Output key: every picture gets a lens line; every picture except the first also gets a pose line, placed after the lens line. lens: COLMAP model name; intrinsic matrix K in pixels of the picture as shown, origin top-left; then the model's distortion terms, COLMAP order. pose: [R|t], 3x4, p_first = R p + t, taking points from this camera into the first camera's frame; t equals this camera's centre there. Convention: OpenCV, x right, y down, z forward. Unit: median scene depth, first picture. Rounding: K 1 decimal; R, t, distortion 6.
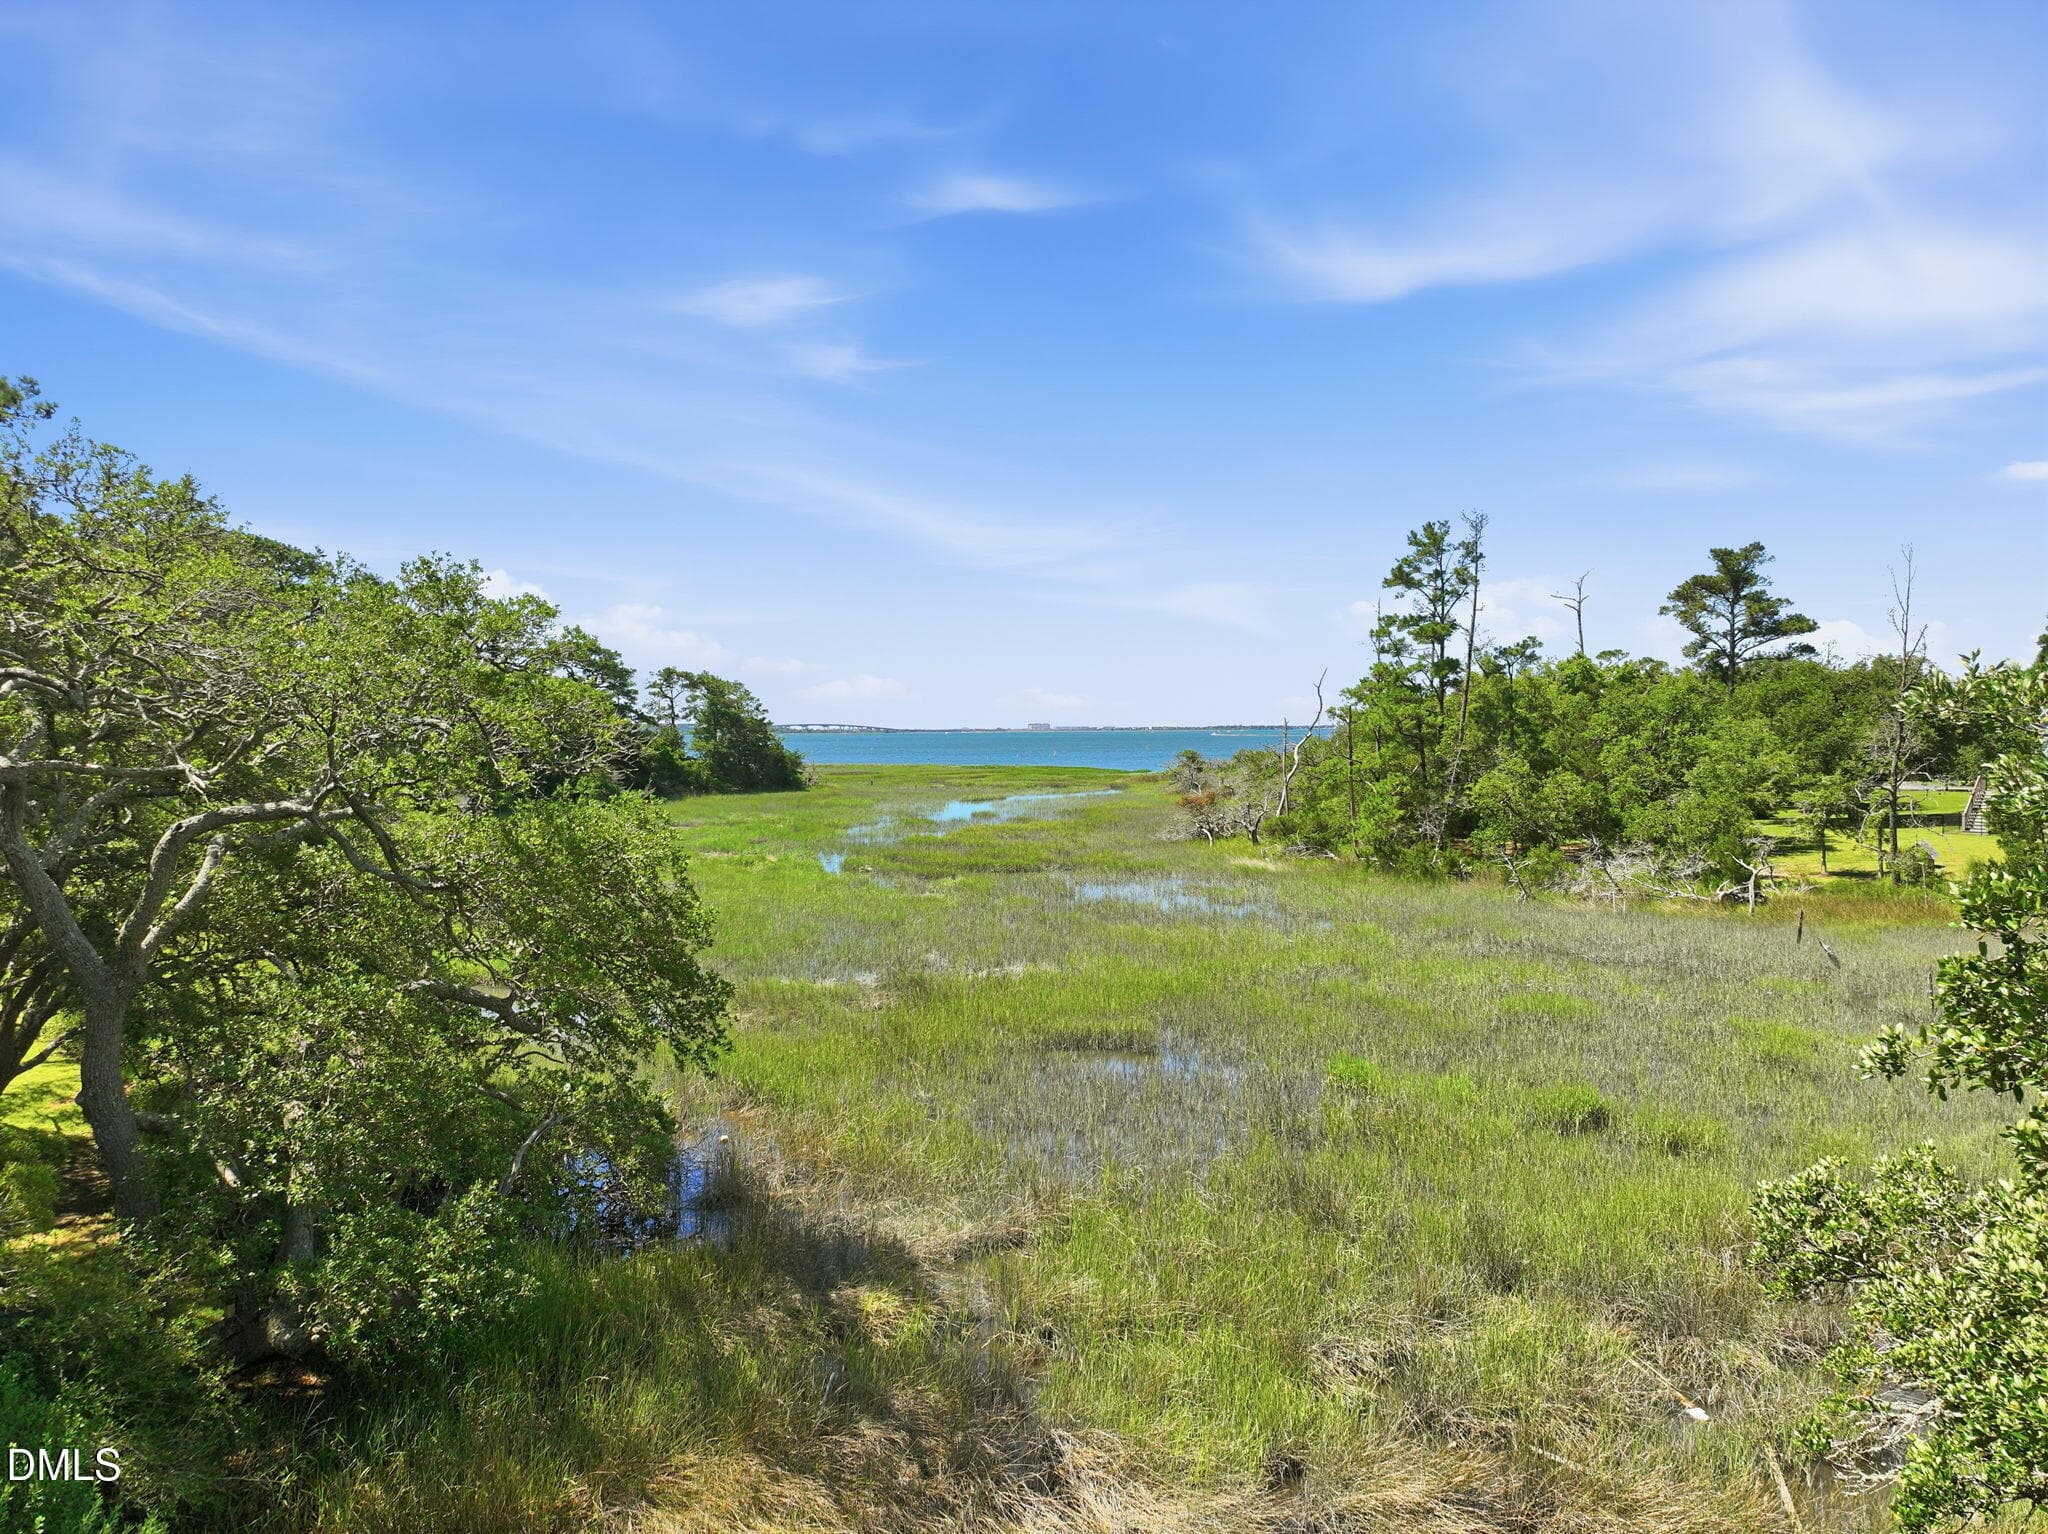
lens RADIAL K [[1457.7, 0, 1017.5], [0, 1457.7, 751.6], [0, 0, 1]] dist [-0.001030, 0.022670]
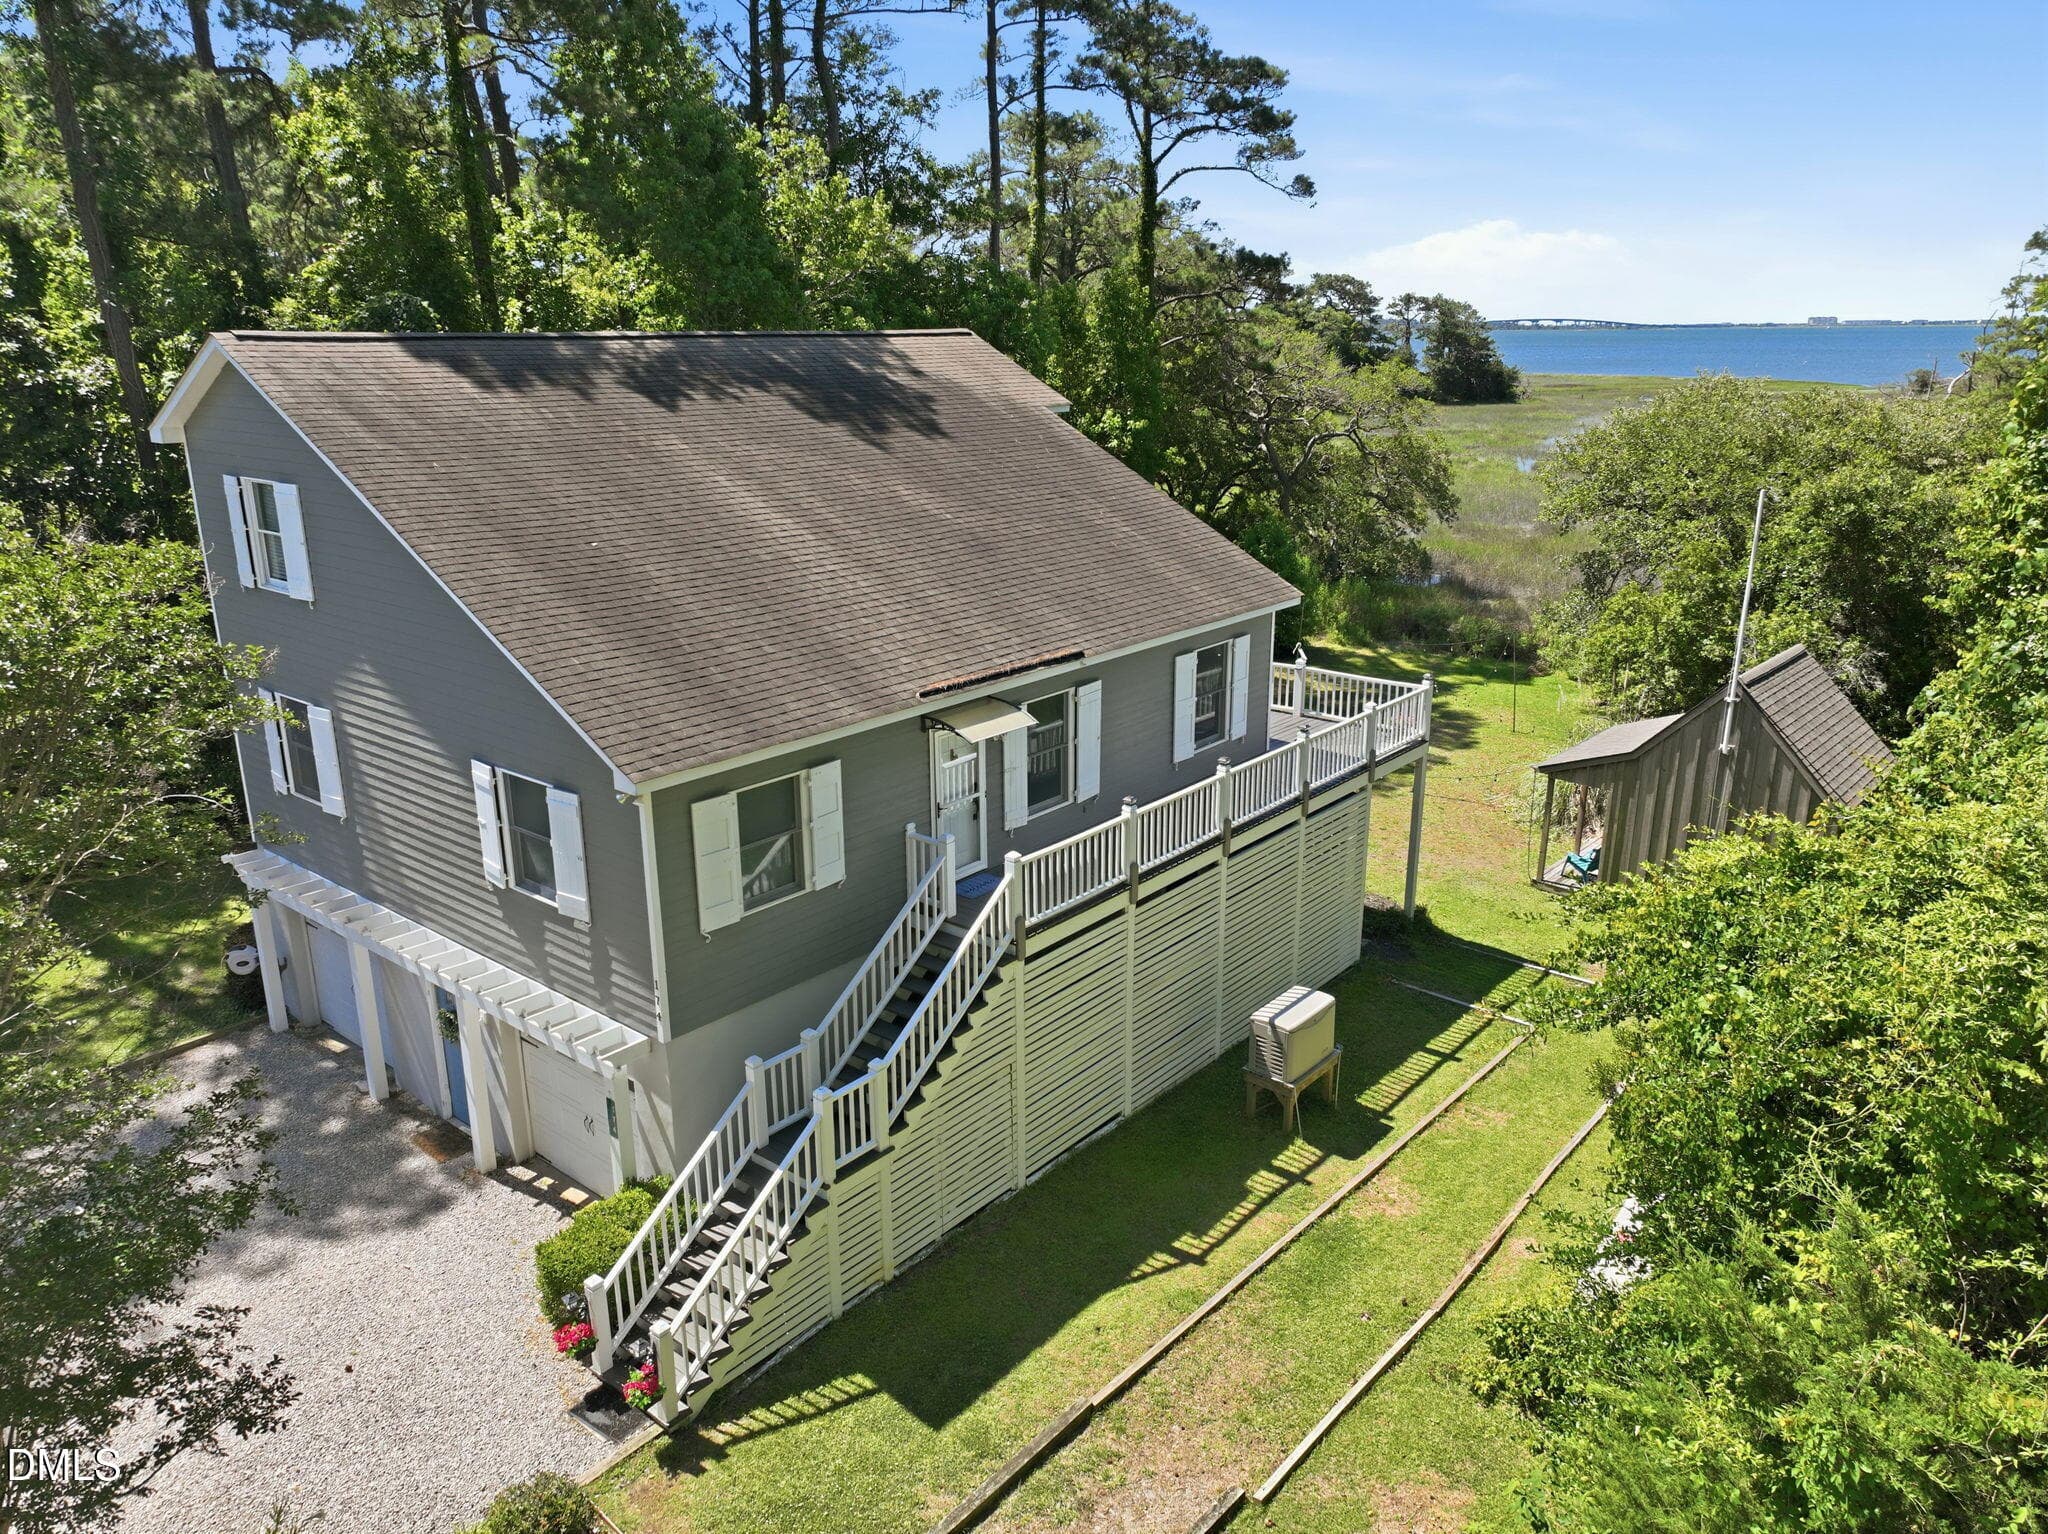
lens RADIAL K [[1457.7, 0, 1018.2], [0, 1457.7, 775.8], [0, 0, 1]] dist [-0.001030, 0.022670]
pose [[0.890944, 0.135686, -0.433369, 0.093249], [-0.007806, 0.958753, 0.284134, -0.033832], [0.454047, -0.249765, 0.855254, -0.533539]]
